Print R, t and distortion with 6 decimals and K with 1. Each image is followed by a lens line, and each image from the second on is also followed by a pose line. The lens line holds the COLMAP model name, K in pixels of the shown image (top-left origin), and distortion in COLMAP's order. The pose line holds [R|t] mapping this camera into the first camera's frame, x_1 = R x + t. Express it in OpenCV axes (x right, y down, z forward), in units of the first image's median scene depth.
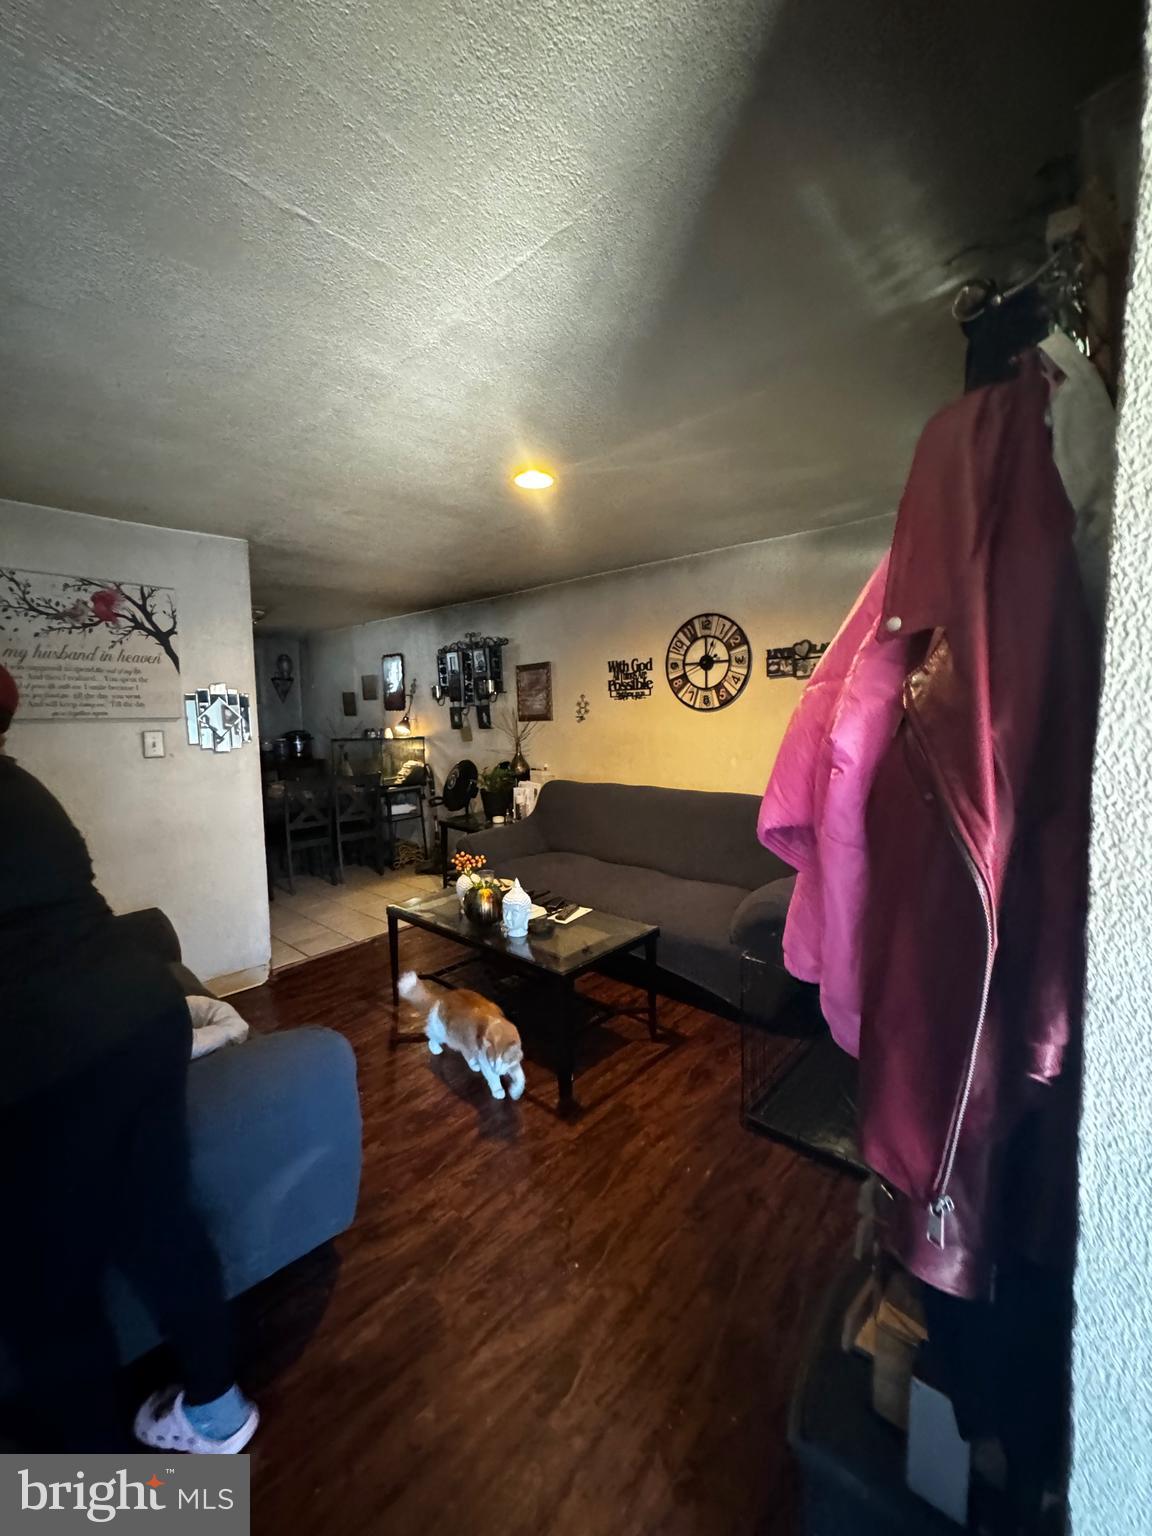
lens RADIAL K [[611.3, 0, 578.6], [0, 611.3, 768.5], [0, 0, 1]] dist [-0.002746, 0.000124]
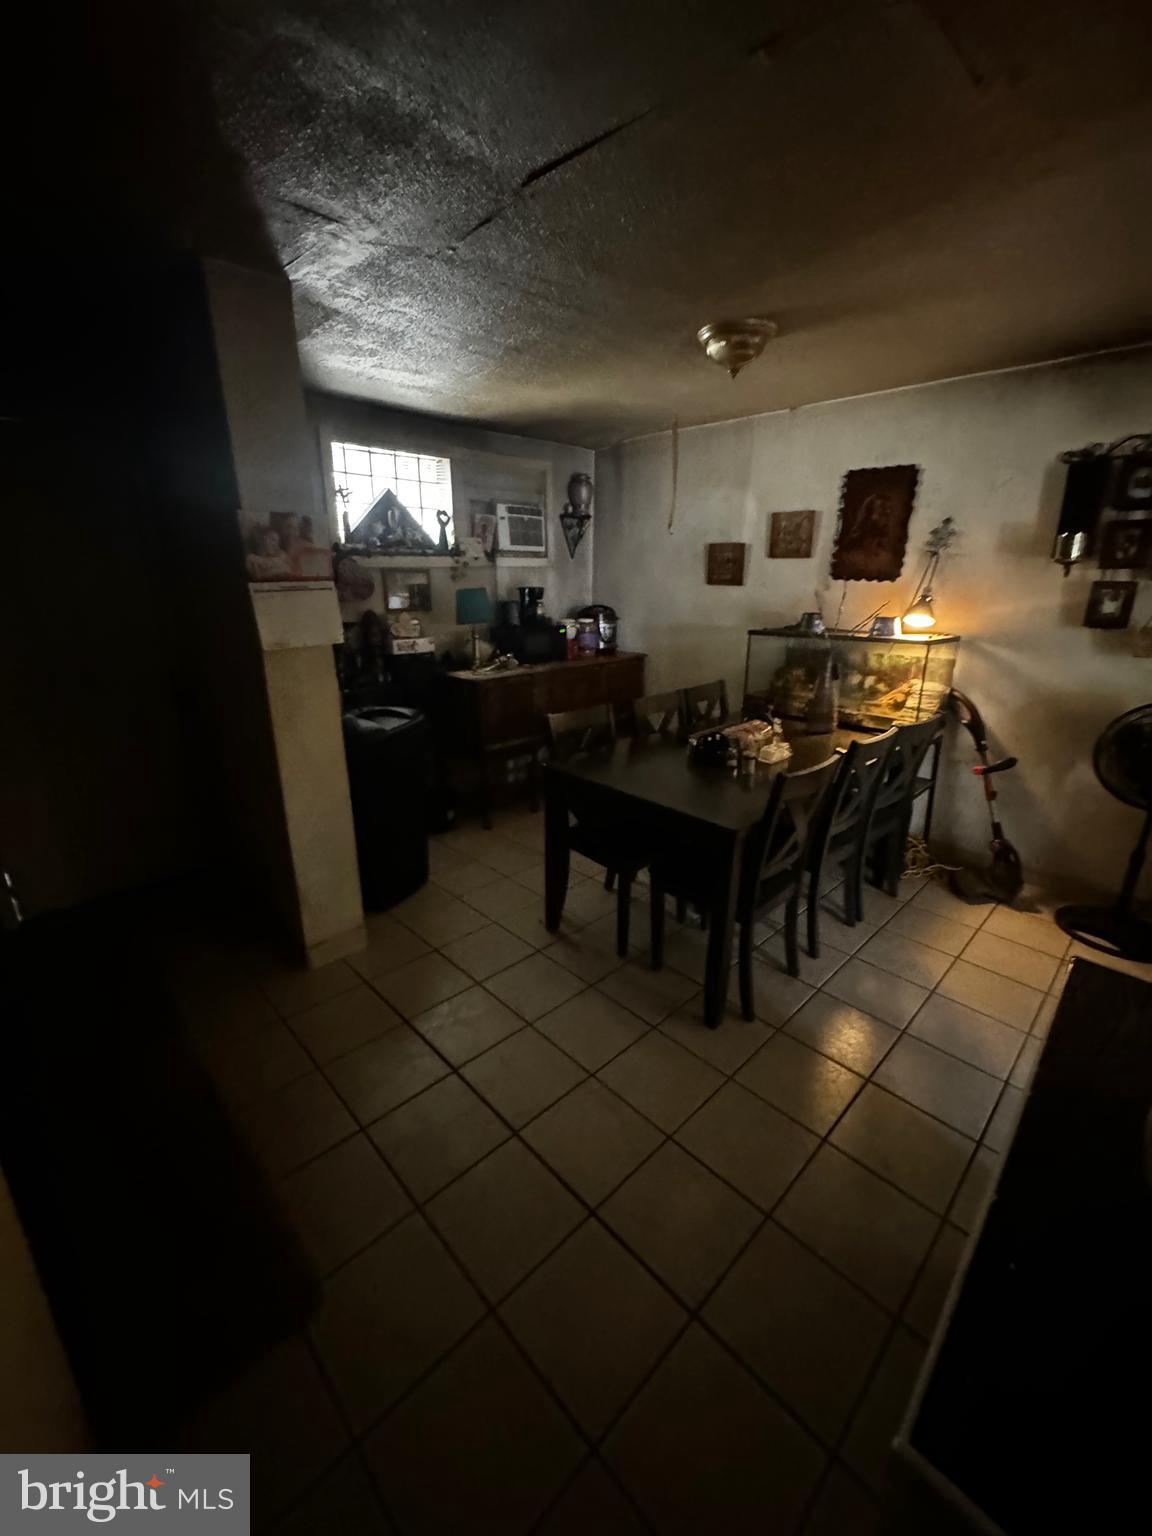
lens RADIAL K [[611.3, 0, 578.6], [0, 611.3, 768.5], [0, 0, 1]] dist [-0.002746, 0.000124]
pose [[0.995410, 0.055192, -0.078180, -0.784590], [-0.036594, 0.974373, 0.221942, -0.066212], [0.088426, -0.218062, 0.971921, 0.636358]]
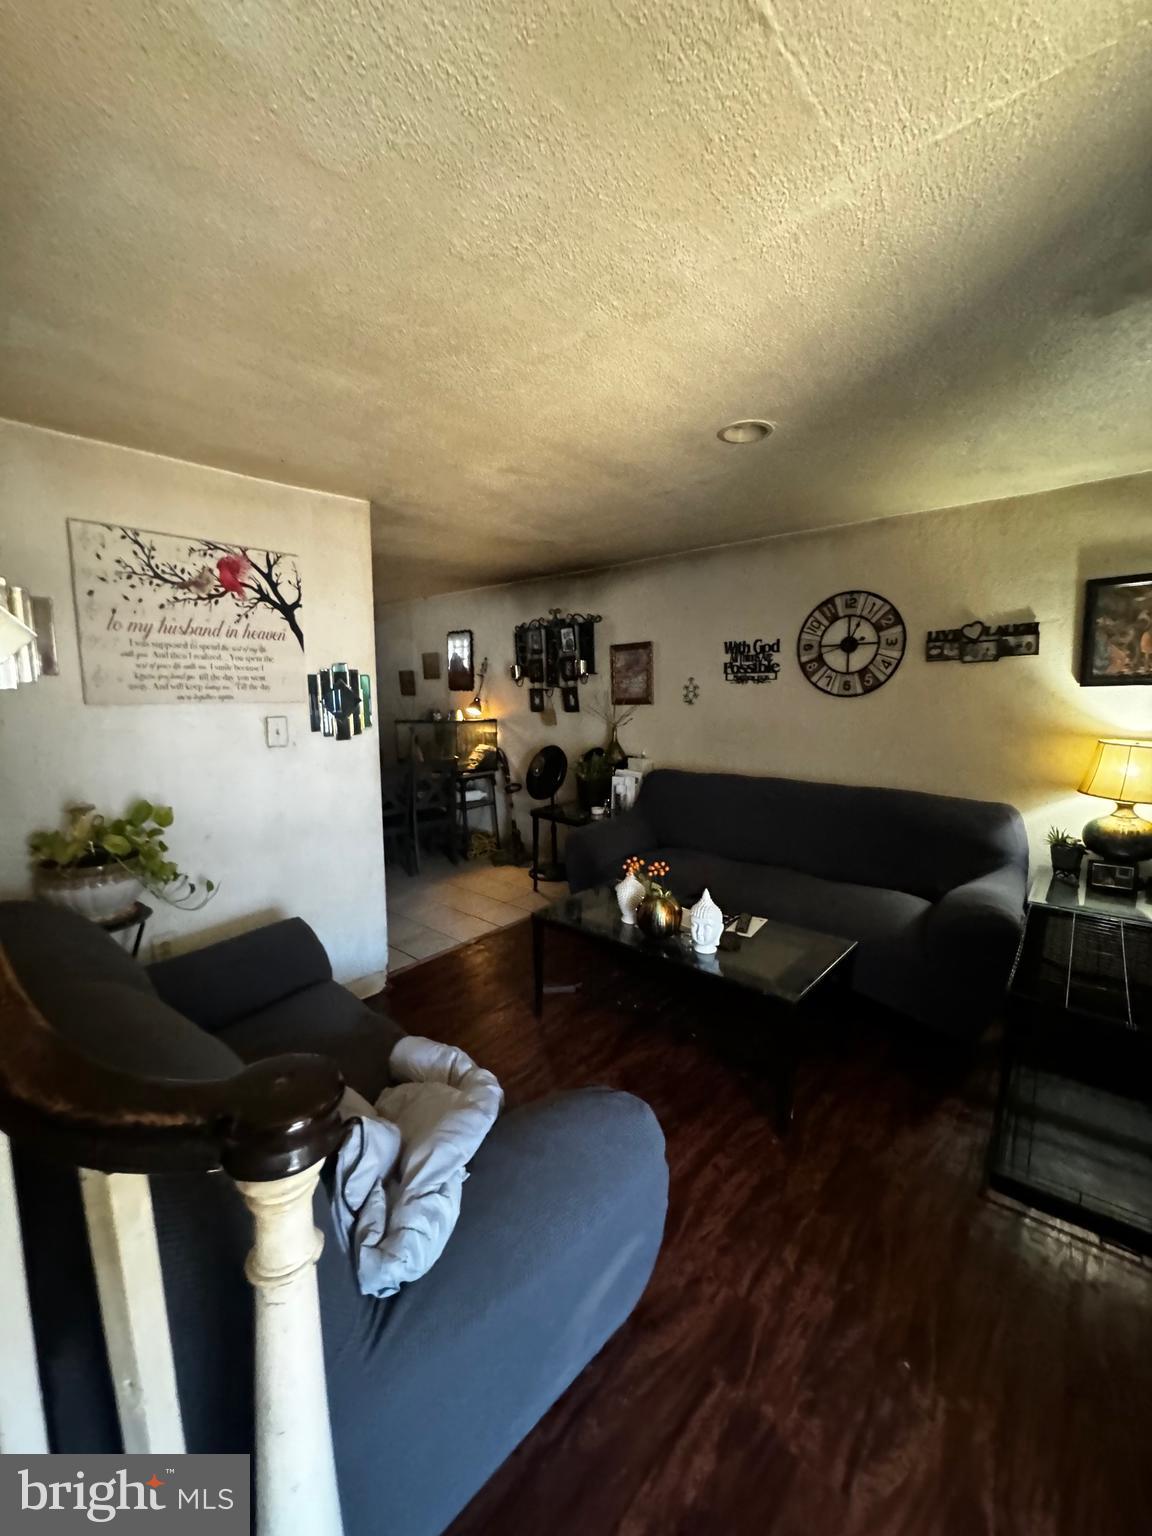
lens RADIAL K [[611.3, 0, 578.6], [0, 611.3, 768.5], [0, 0, 1]] dist [-0.002746, 0.000124]
pose [[0.999940, 0.009191, 0.005964, -0.191769], [-0.009400, 0.999305, 0.036075, -0.016258], [-0.005628, -0.036129, 0.999331, 0.075932]]
